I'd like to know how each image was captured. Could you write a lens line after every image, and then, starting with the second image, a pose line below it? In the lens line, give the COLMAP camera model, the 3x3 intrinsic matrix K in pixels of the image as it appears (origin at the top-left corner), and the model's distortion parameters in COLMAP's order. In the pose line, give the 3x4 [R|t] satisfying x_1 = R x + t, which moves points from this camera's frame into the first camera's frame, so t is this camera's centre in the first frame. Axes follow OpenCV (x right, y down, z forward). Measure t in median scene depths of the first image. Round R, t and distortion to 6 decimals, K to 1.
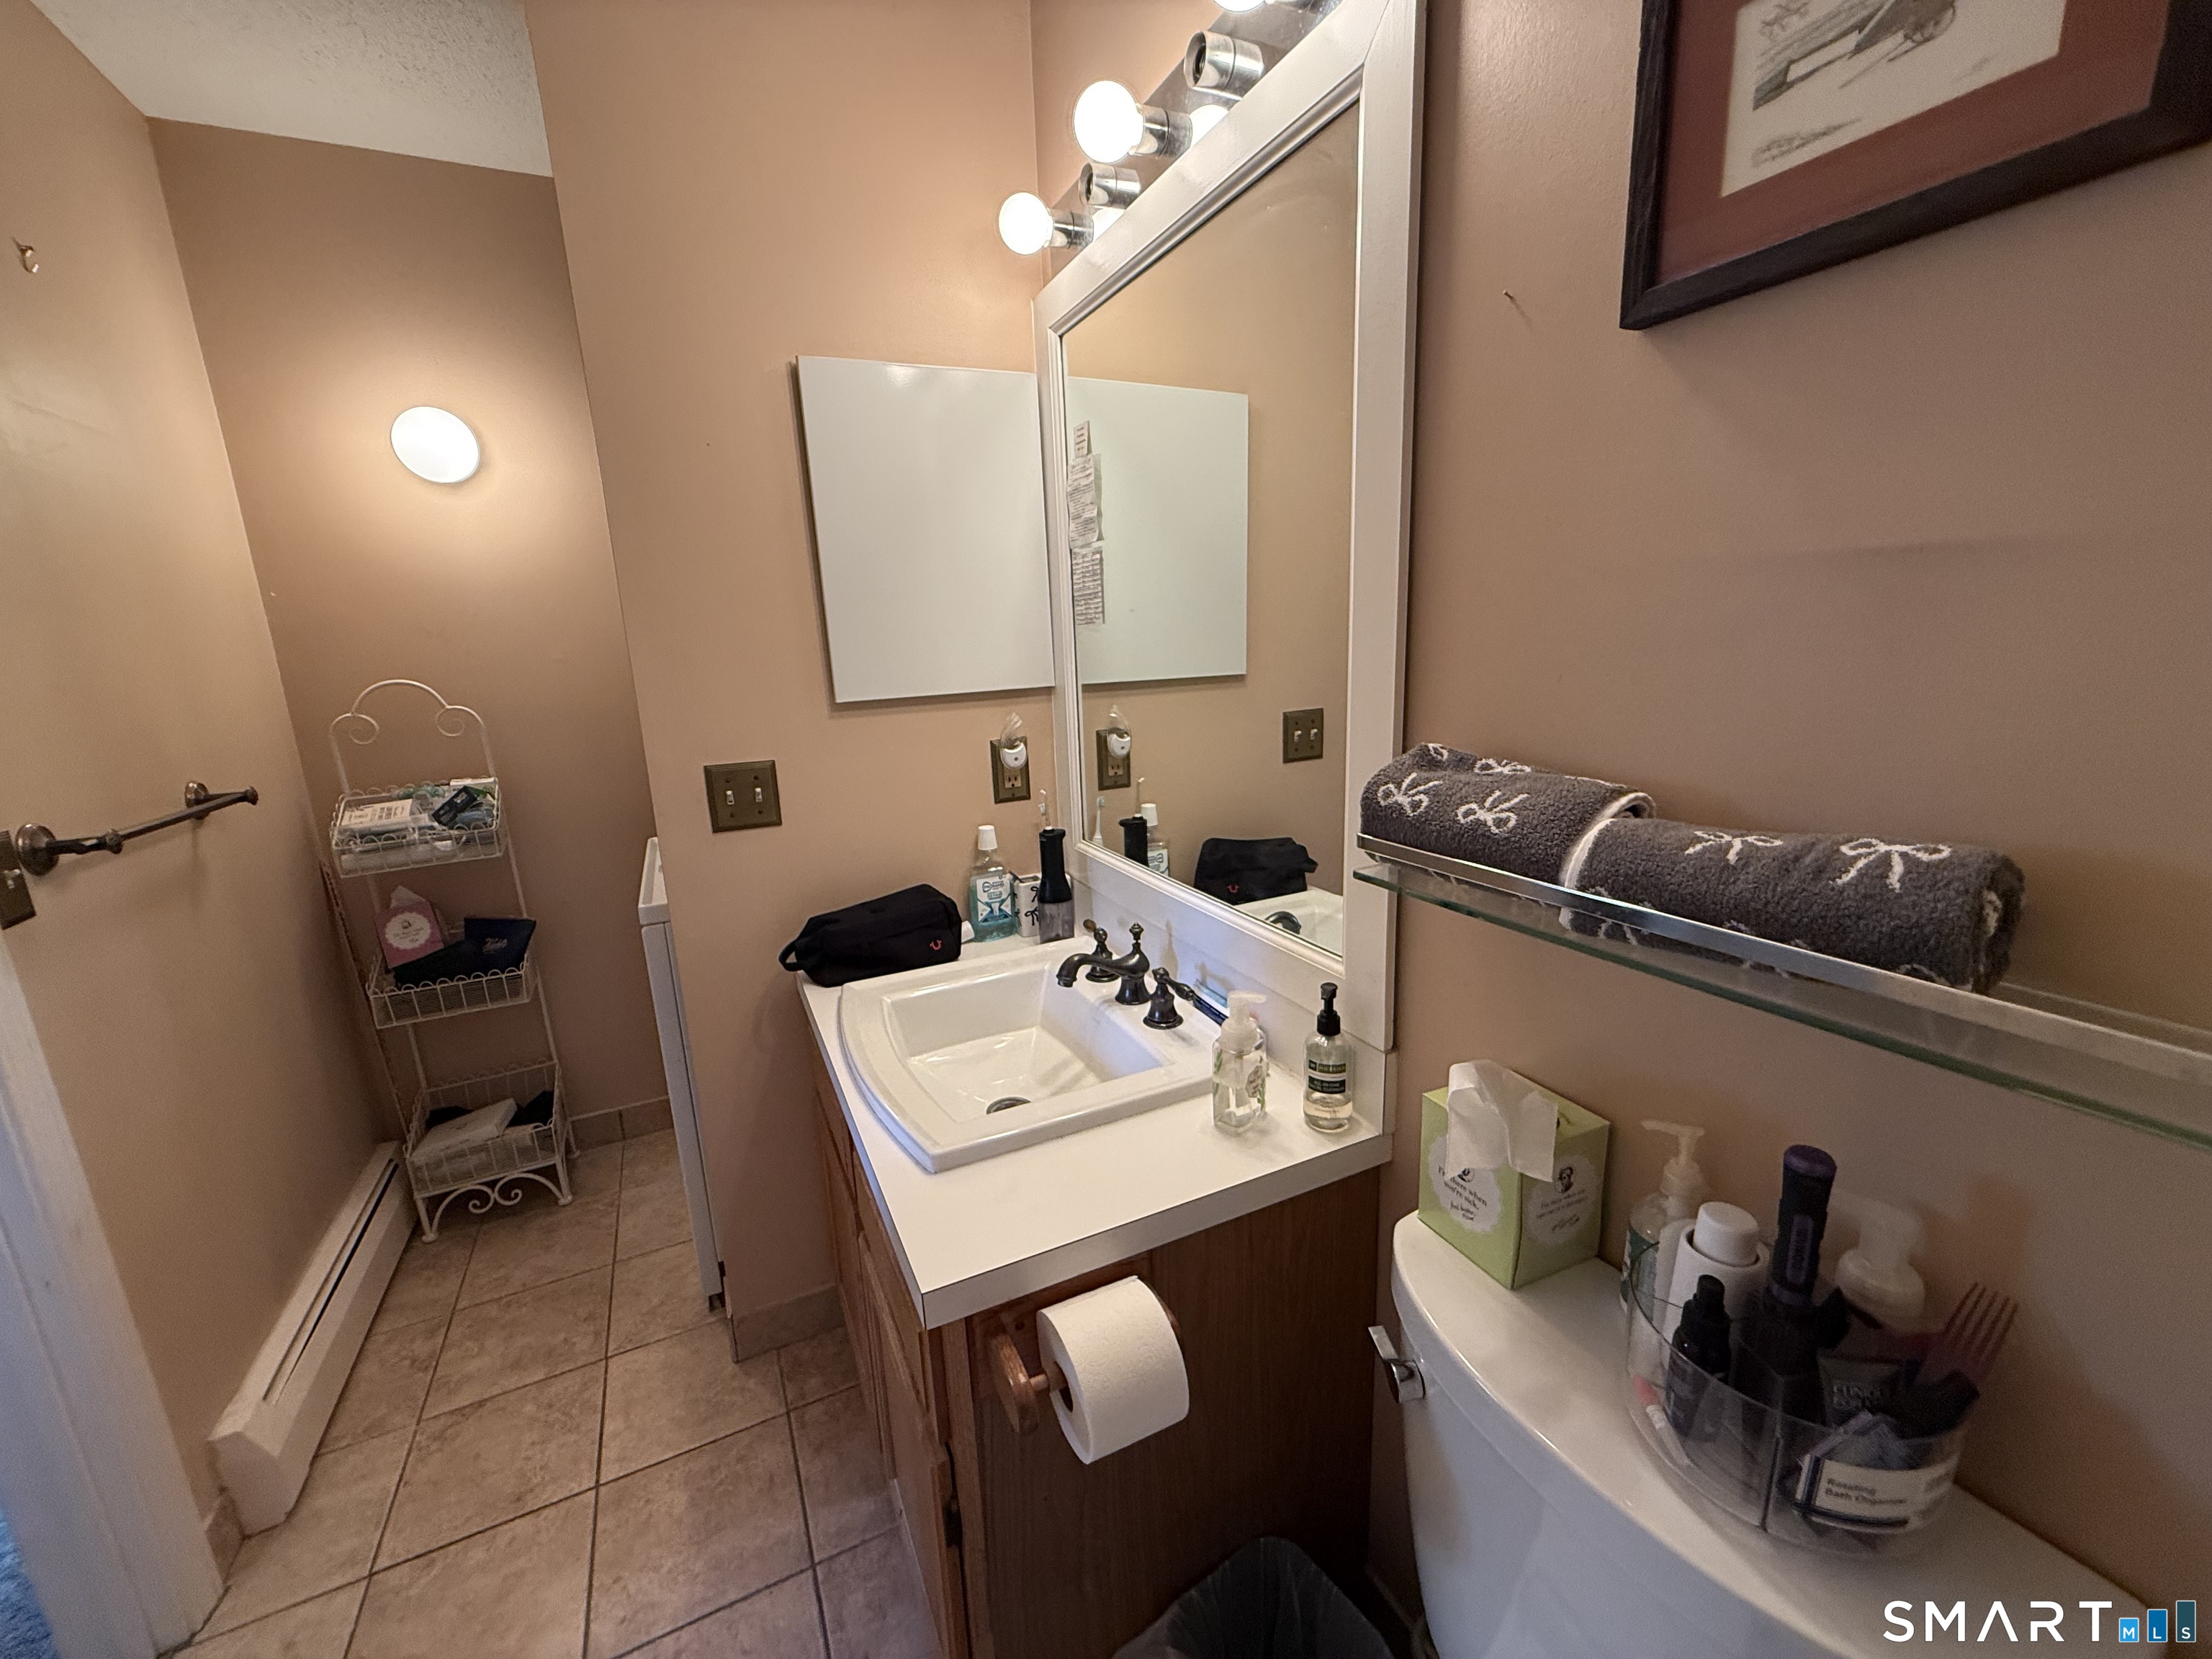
lens RADIAL K [[883.8, 0, 1106.7], [0, 883.8, 832.9], [0, 0, 1]] dist [-0.000947, -0.000145]
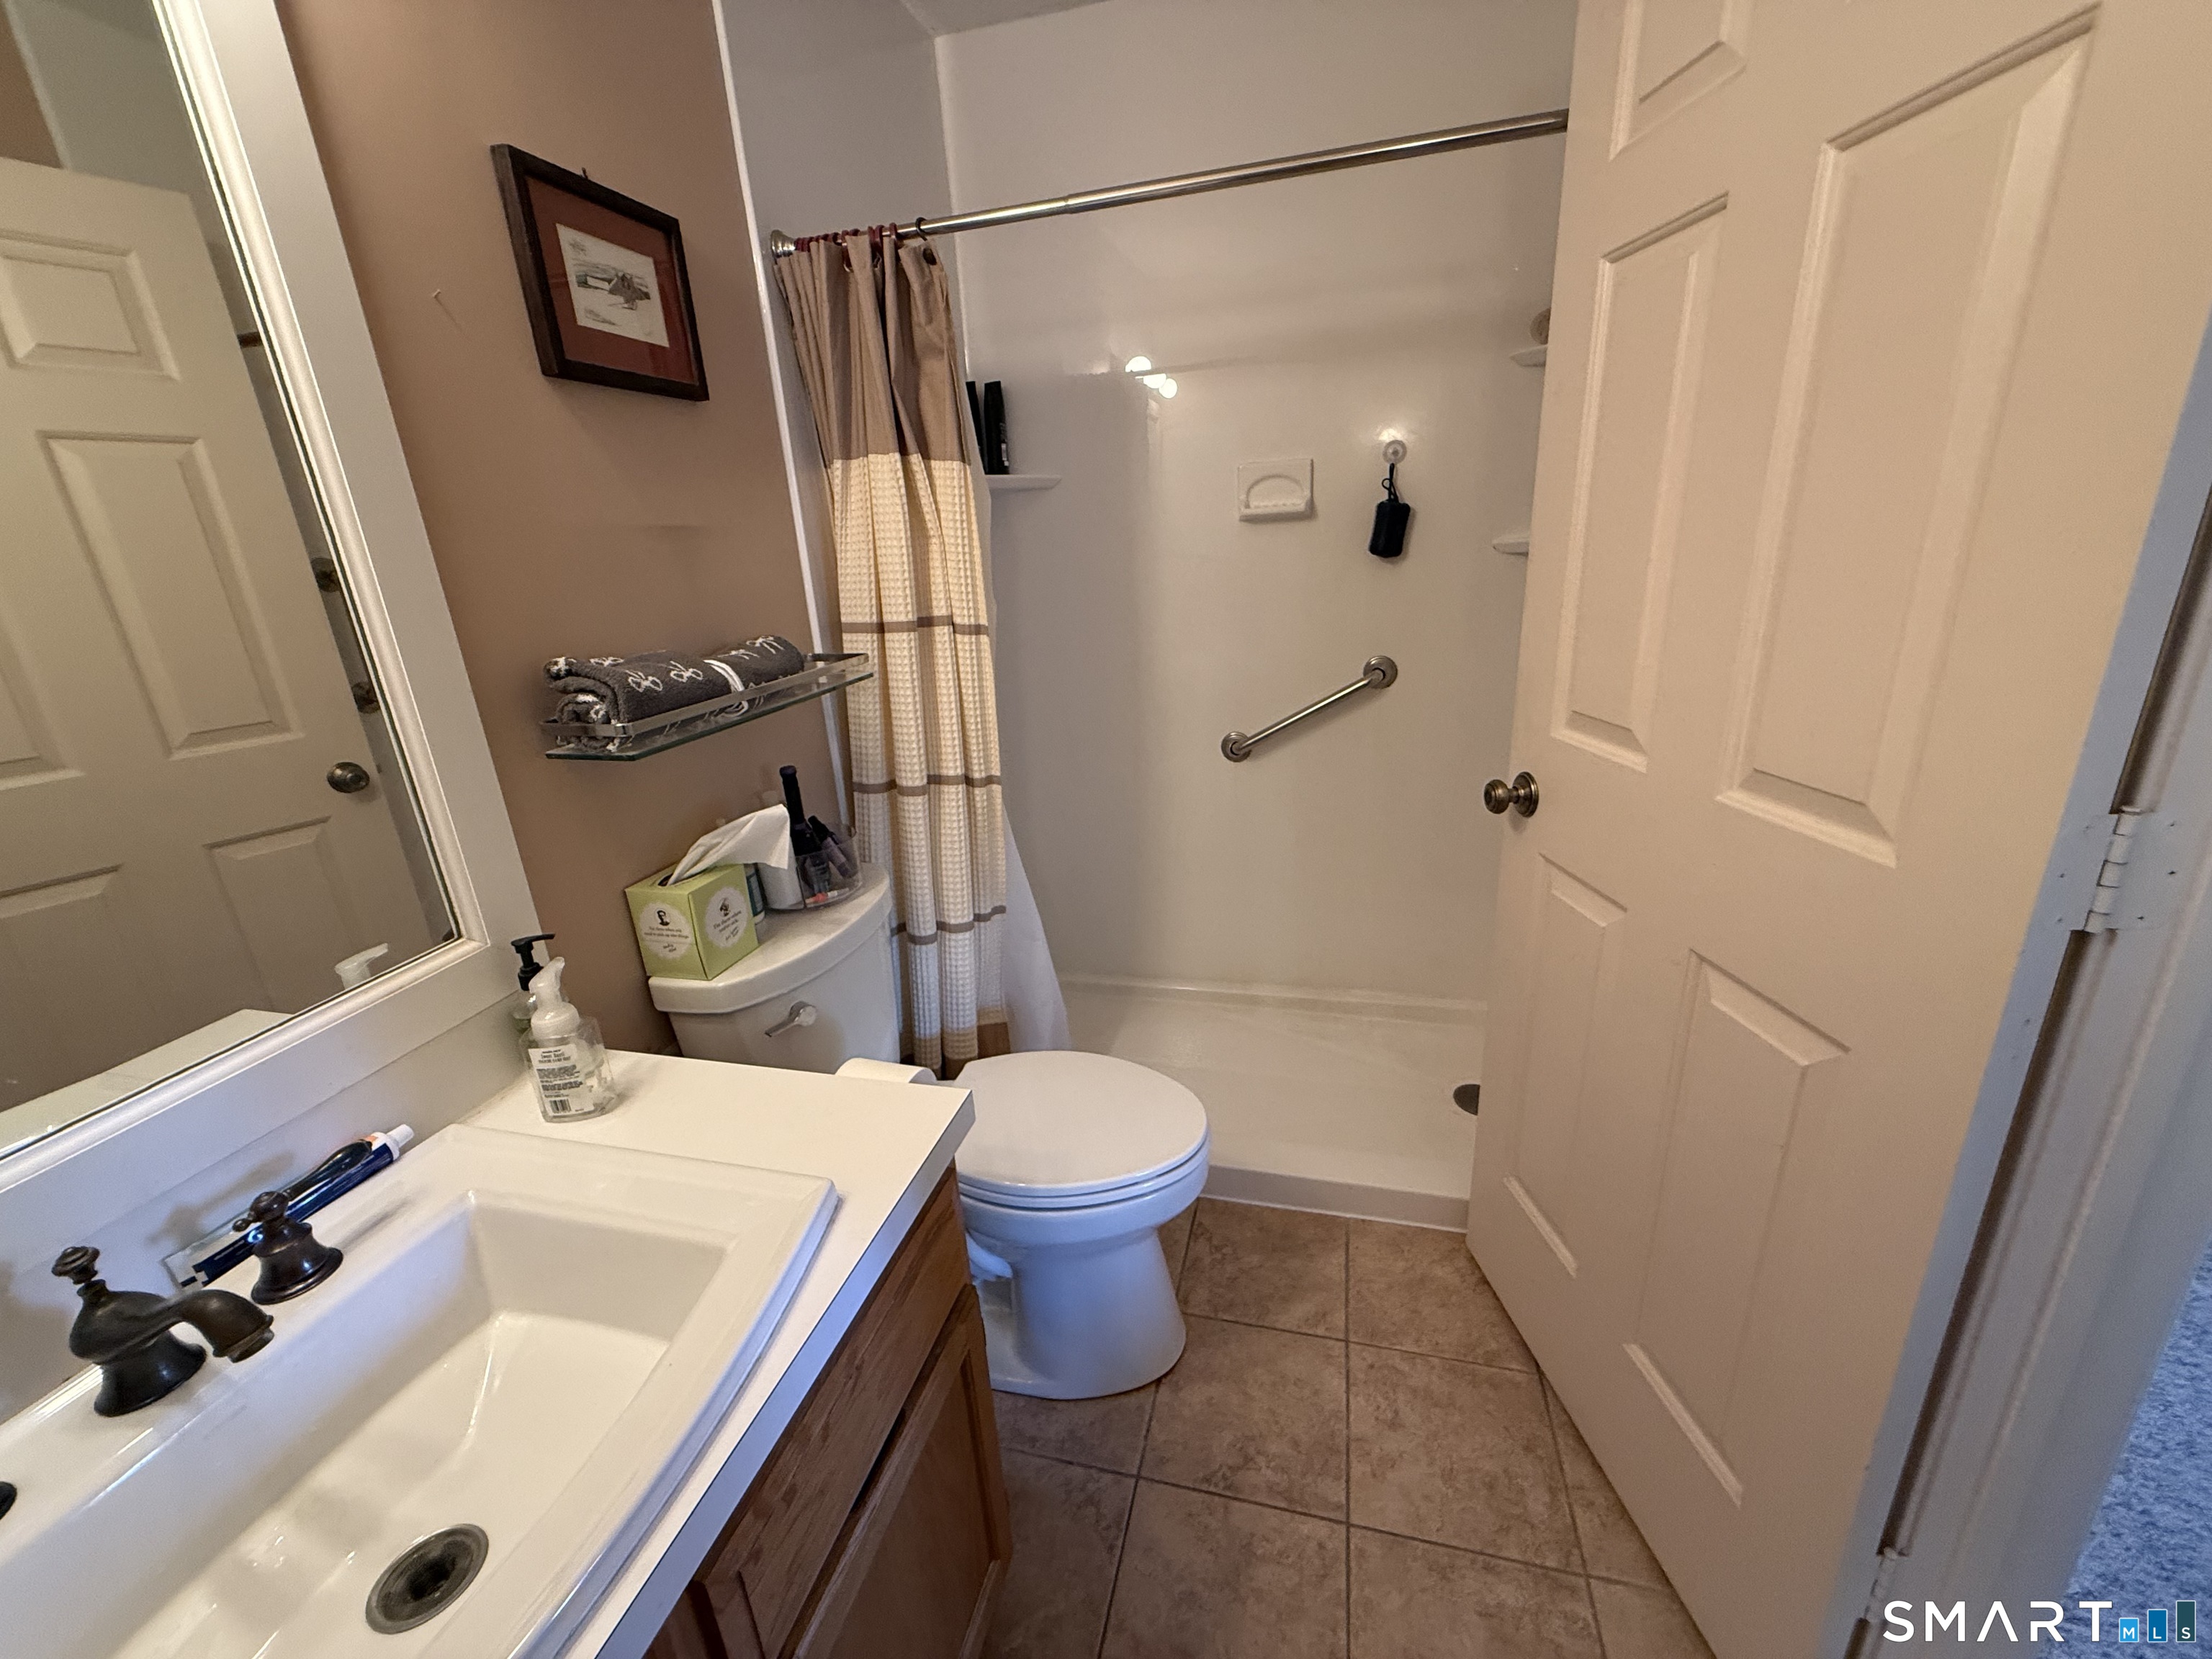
lens RADIAL K [[883.8, 0, 1106.8], [0, 883.8, 826.0], [0, 0, 1]] dist [-0.000947, -0.000145]
pose [[-0.755390, -0.131900, 0.641864, -1.517067], [0.227515, 0.865801, 0.445674, -0.403837], [-0.614511, 0.482691, -0.624008, 2.065488]]
